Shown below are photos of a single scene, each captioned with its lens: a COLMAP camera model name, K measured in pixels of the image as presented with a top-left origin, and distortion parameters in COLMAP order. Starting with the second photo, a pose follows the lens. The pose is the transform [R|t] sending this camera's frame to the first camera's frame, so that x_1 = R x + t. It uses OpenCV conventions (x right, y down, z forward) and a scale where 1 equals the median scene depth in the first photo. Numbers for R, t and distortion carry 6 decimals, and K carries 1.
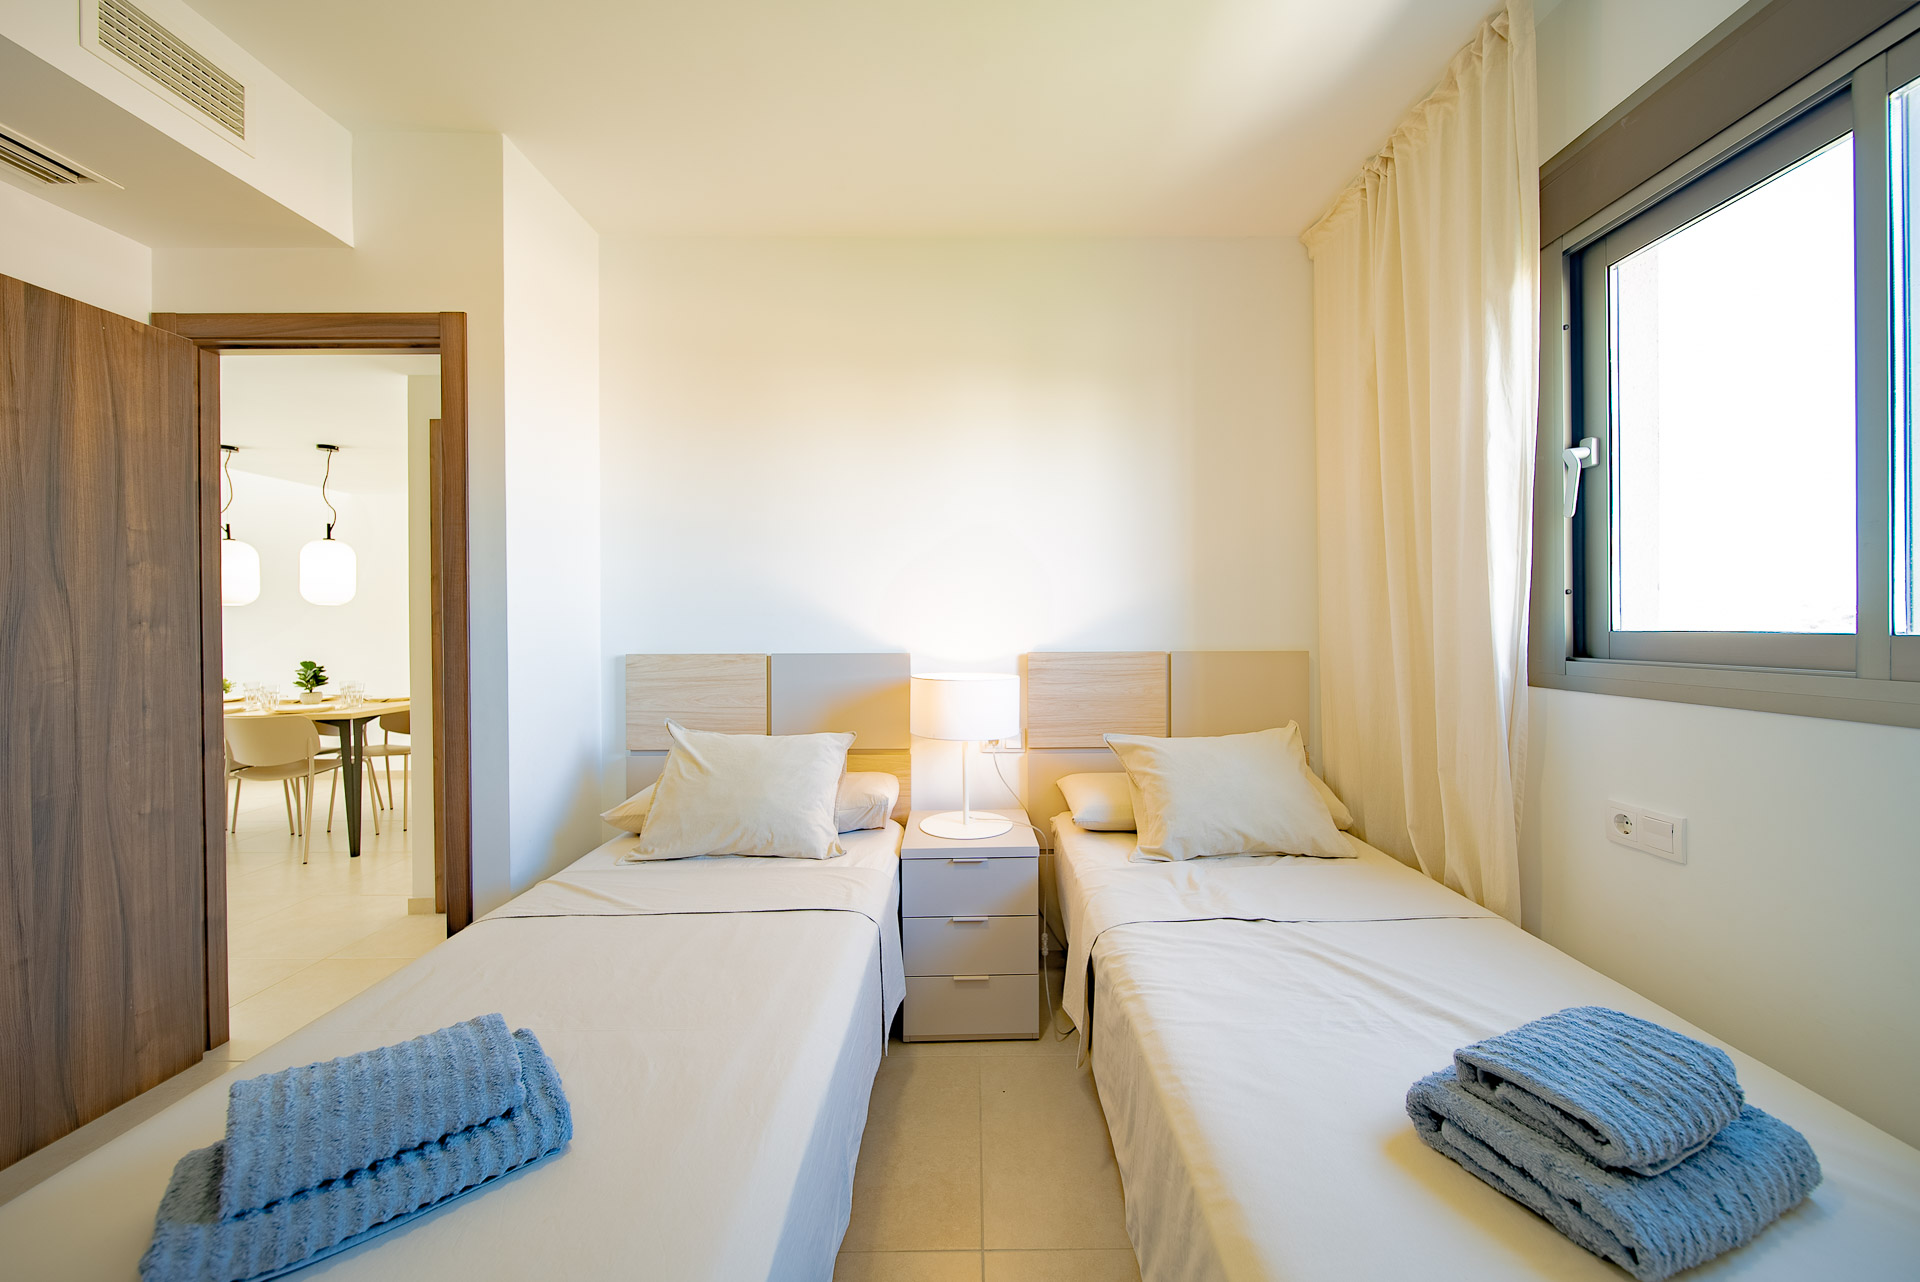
lens RADIAL K [[685.0, 0, 963.3], [0, 685.0, 634.7], [0, 0, 1]] dist [-0.002000, -0.000279]
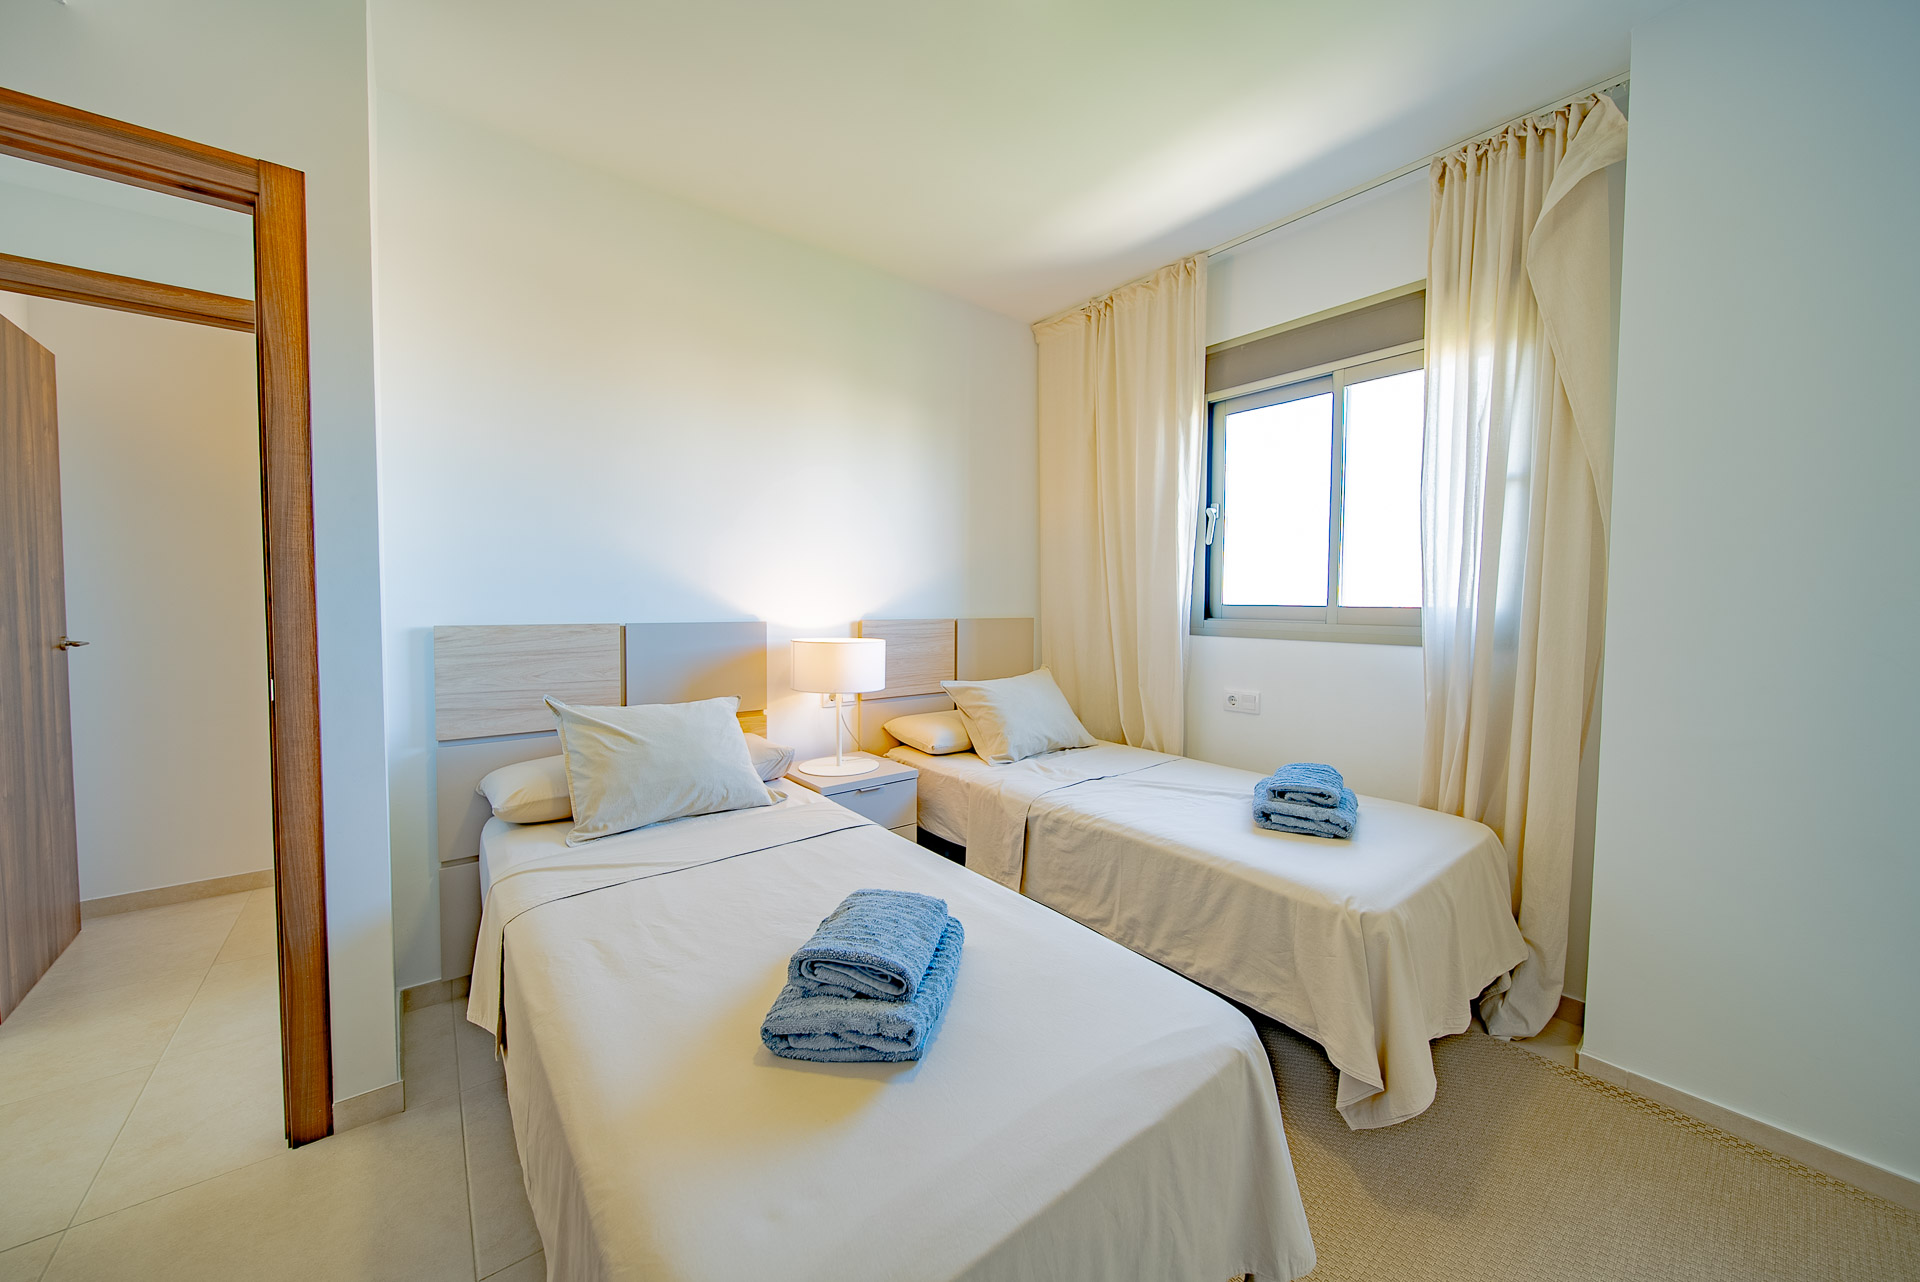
lens RADIAL K [[697.9, 0, 964.8], [0, 697.9, 635.4], [0, 0, 1]] dist [0.000202, 0.000002]
pose [[0.780363, -0.020006, 0.625007, -0.670625], [-0.002825, 0.999365, 0.035516, 0.010919], [-0.625320, -0.029481, 0.779811, -0.074234]]
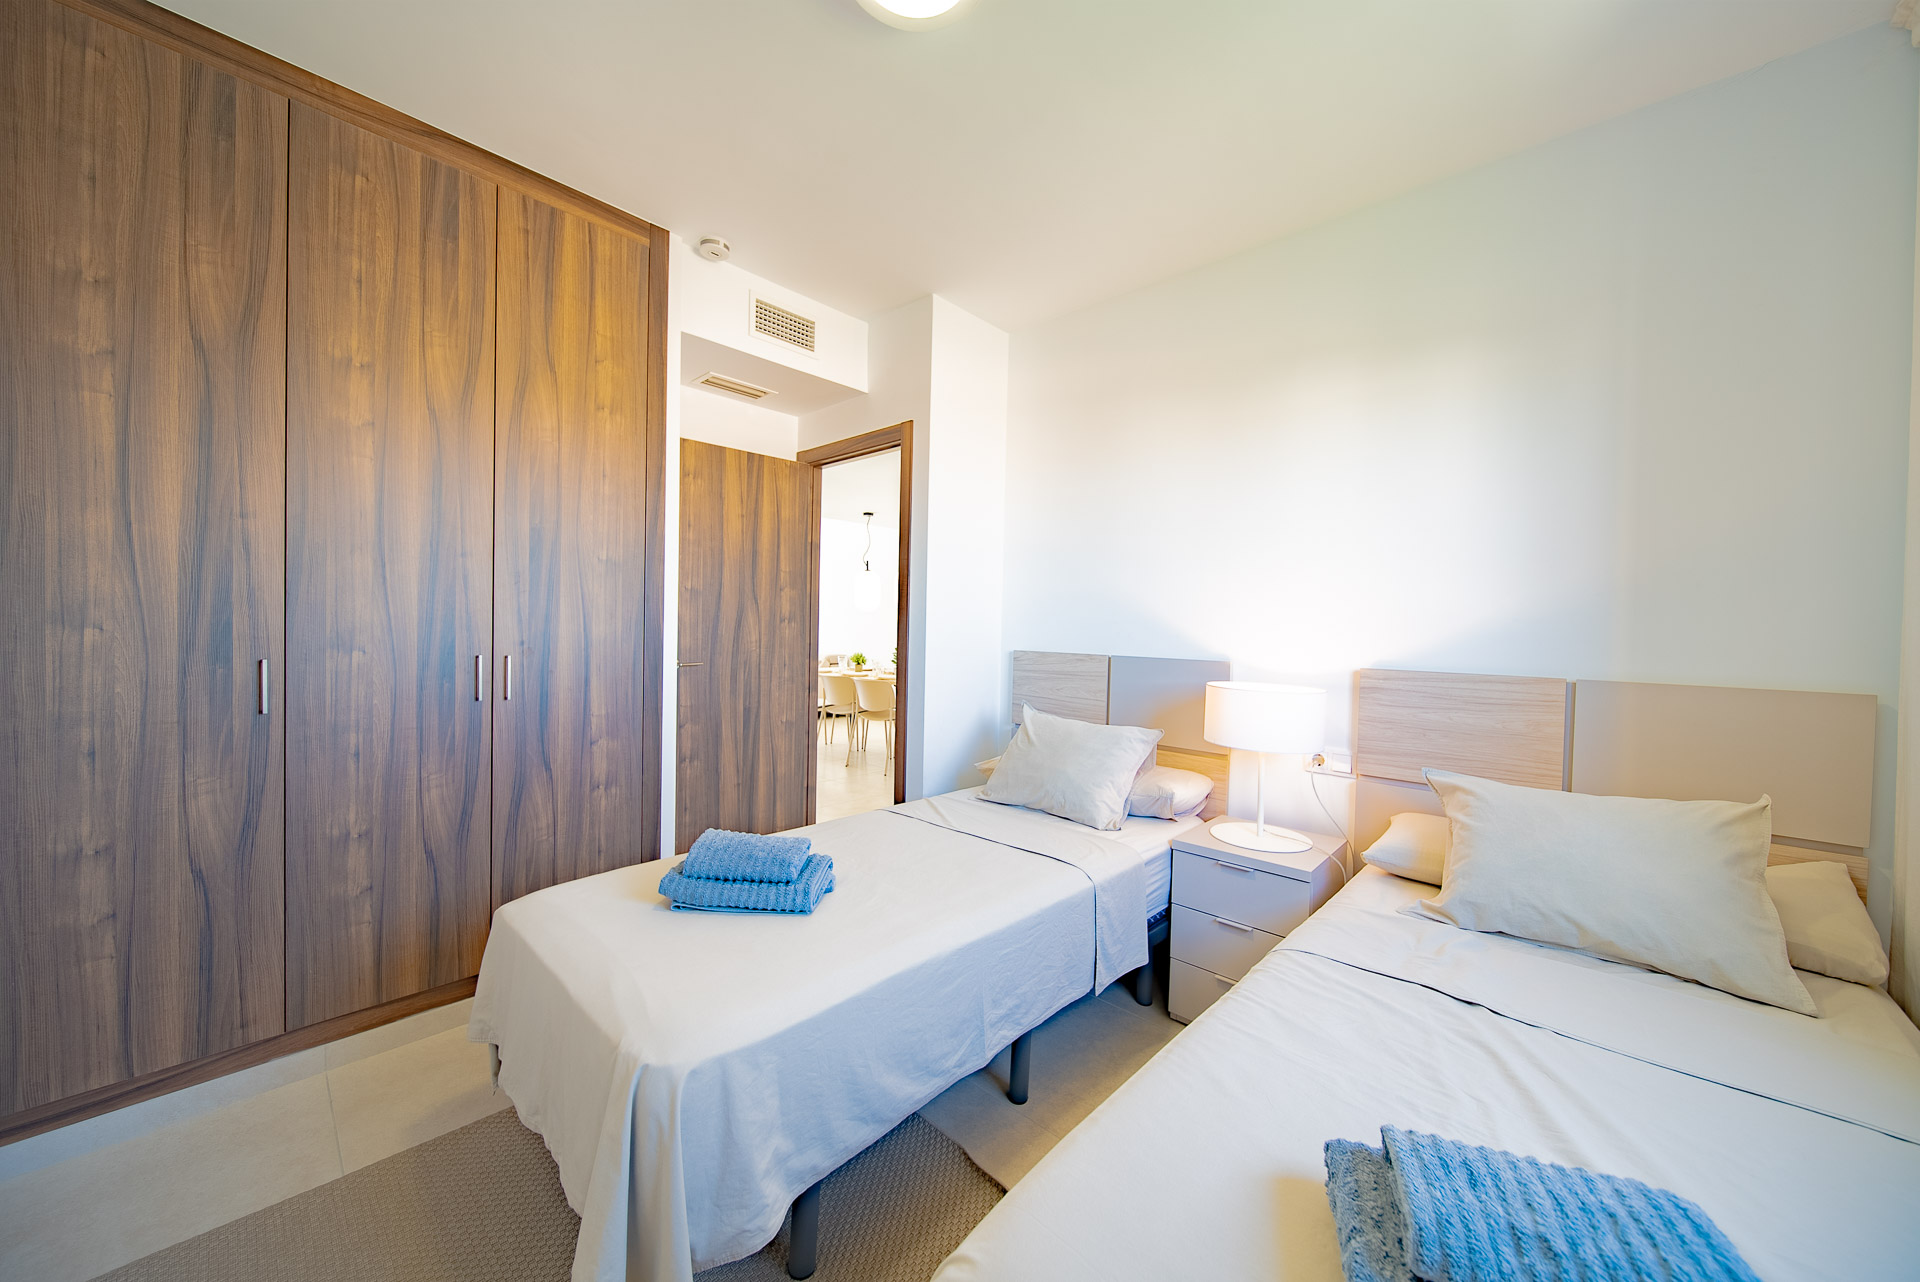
lens RADIAL K [[669.0, 0, 952.4], [0, 669.0, 646.3], [0, 0, 1]] dist [-0.001103, -0.000072]
pose [[0.720604, 0.042295, -0.692056, 0.399729], [-0.036169, 0.999072, 0.023396, -0.005505], [0.692403, 0.008172, 0.721465, -0.009805]]
